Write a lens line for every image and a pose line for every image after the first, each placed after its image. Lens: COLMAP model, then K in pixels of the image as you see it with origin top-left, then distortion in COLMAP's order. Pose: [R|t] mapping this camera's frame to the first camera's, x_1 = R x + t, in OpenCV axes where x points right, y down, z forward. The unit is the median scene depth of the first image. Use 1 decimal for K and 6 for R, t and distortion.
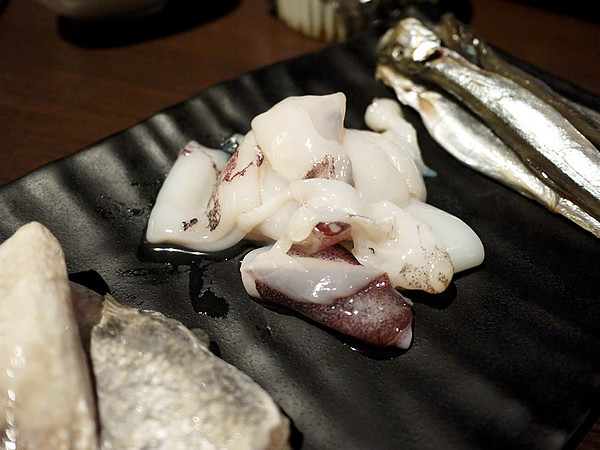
lens RADIAL K [[501.7, 0, 298.4], [0, 501.7, 225.3], [0, 0, 1]] dist [-0.065671, 0.018036]
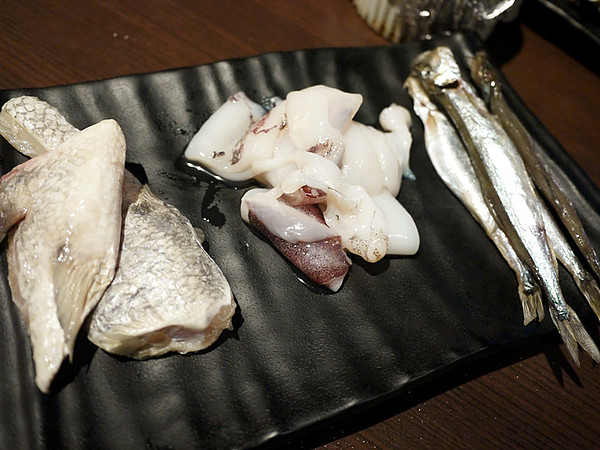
lens RADIAL K [[501.7, 0, 300.6], [0, 501.7, 225.3], [0, 0, 1]] dist [-0.065671, 0.018036]
pose [[0.943766, 0.329043, -0.032188, 0.098352], [-0.323523, 0.939194, 0.115096, -0.051126], [0.068103, -0.098210, 0.992833, -0.340682]]
